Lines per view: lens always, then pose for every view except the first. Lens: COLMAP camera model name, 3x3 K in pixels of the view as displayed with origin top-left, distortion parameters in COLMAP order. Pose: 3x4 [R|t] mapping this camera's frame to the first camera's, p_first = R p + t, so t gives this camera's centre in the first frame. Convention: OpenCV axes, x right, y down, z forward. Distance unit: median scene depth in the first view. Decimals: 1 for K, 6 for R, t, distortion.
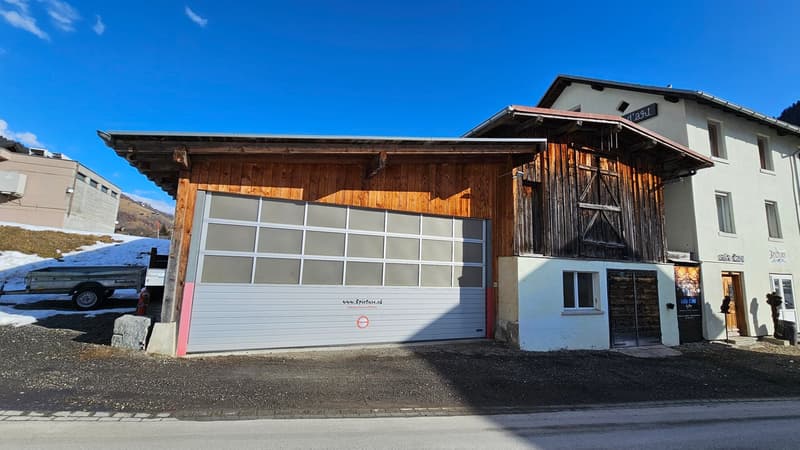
lens RADIAL K [[326.7, 0, 405.4], [0, 326.7, 219.4], [0, 0, 1]] dist [-0.003788, -0.000235]
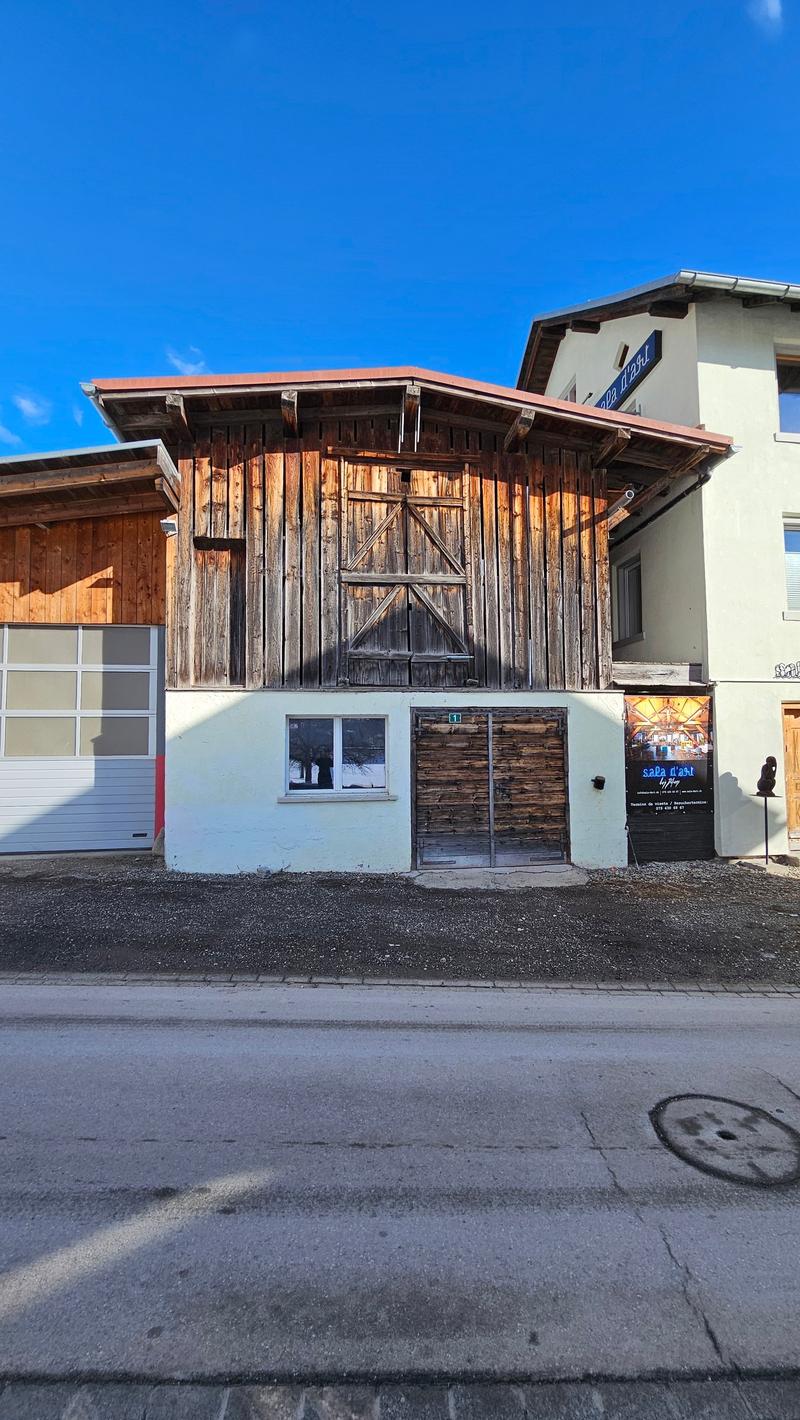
lens RADIAL K [[579.9, 0, 399.7], [0, 579.9, 715.3], [0, 0, 1]] dist [-0.003788, -0.000235]
pose [[0.973656, -0.056996, -0.220785, 0.766209], [0.075630, 0.994168, 0.076879, 0.094154], [0.215116, -0.091551, 0.972288, 0.171244]]
